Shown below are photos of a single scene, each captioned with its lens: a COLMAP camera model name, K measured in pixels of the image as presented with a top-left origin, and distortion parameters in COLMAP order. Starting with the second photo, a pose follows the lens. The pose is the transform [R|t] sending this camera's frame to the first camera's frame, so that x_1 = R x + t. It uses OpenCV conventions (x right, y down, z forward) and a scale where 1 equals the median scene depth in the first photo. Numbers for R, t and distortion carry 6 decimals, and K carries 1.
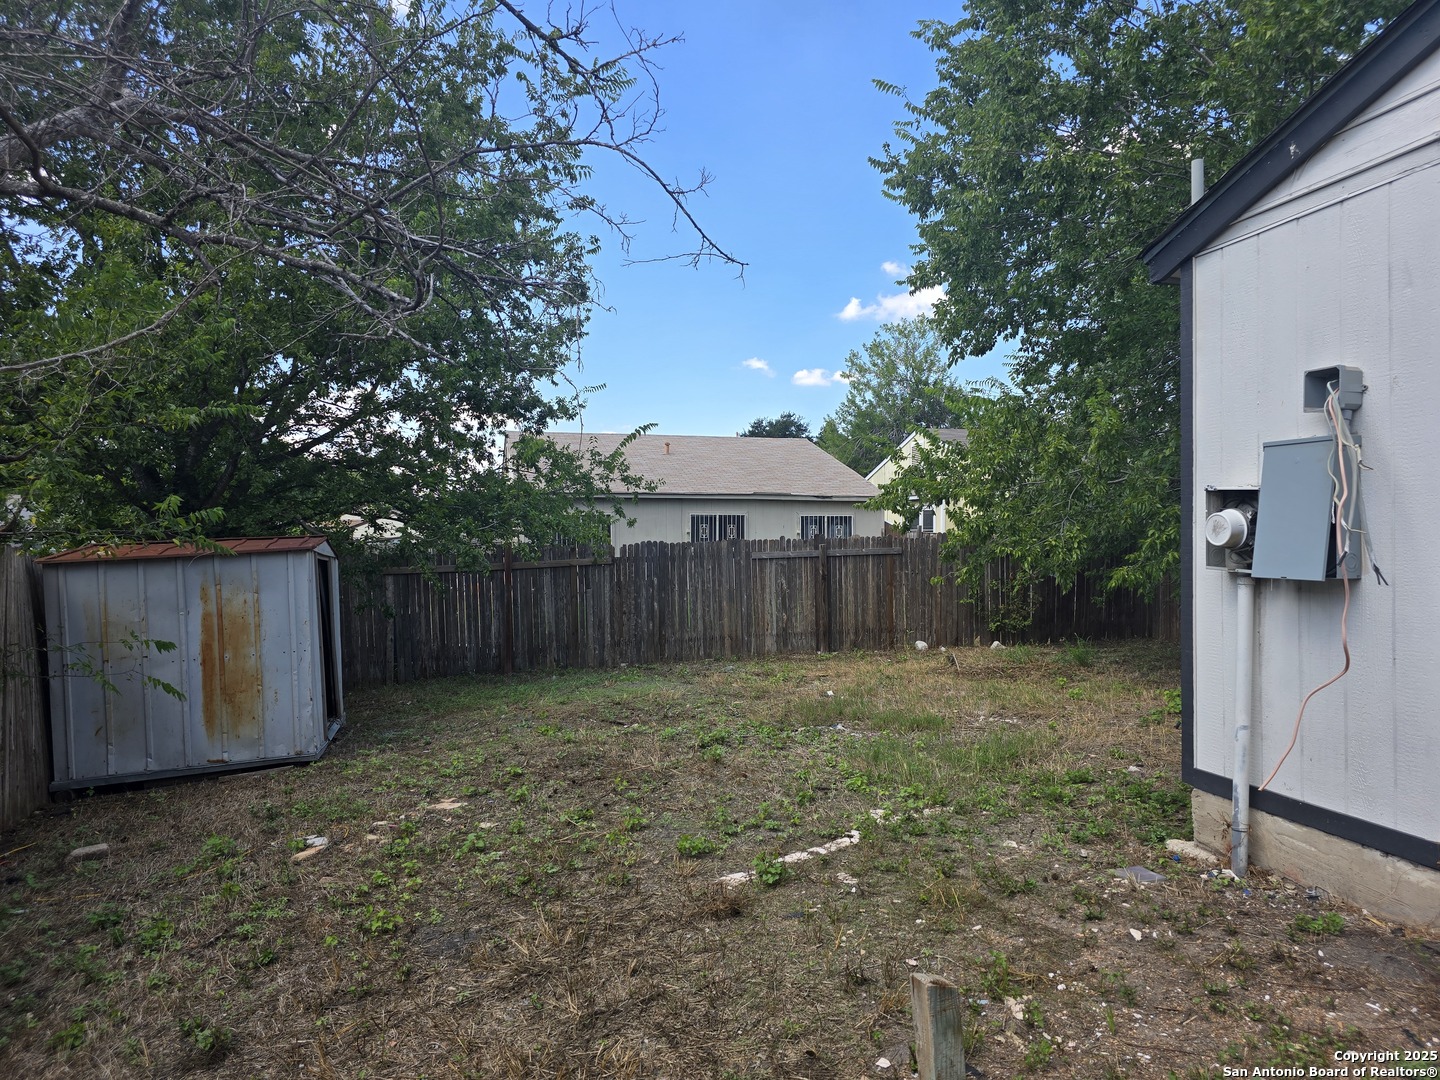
lens RADIAL K [[966.7, 0, 722.3], [0, 966.7, 533.9], [0, 0, 1]] dist [0.072118, -0.061843]
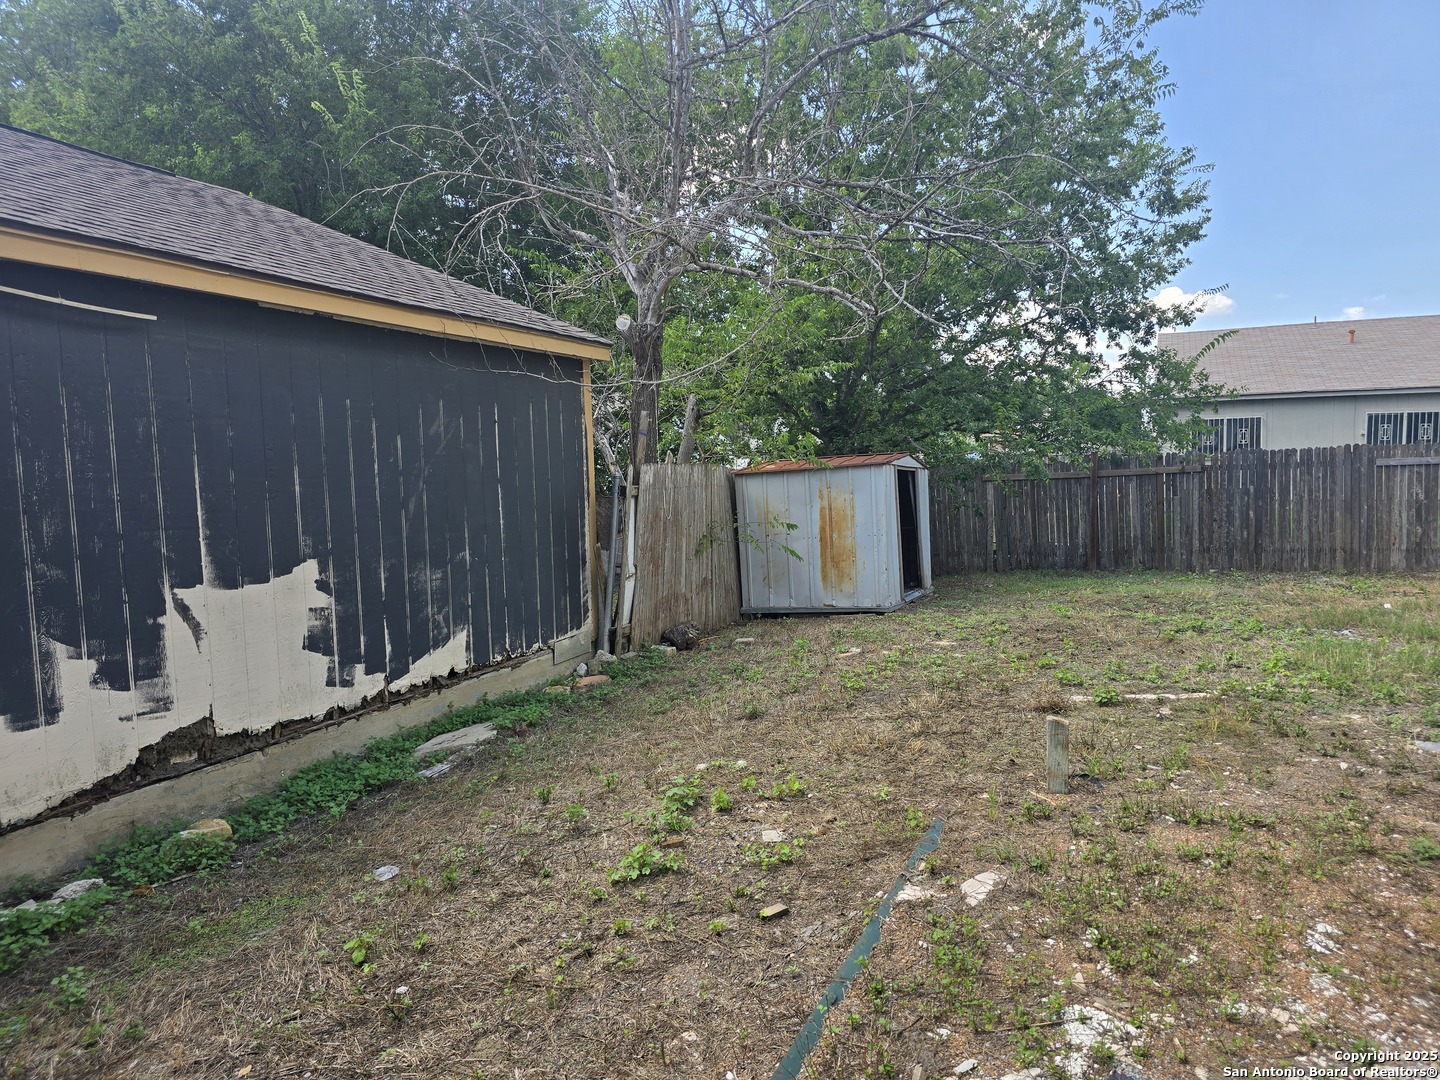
lens RADIAL K [[966.7, 0, 722.3], [0, 966.7, 533.9], [0, 0, 1]] dist [0.072118, -0.061843]
pose [[0.776479, 0.041091, -0.628802, 0.146842], [0.020321, 0.995720, 0.090161, -0.007267], [0.629816, -0.082786, 0.772320, -0.121408]]
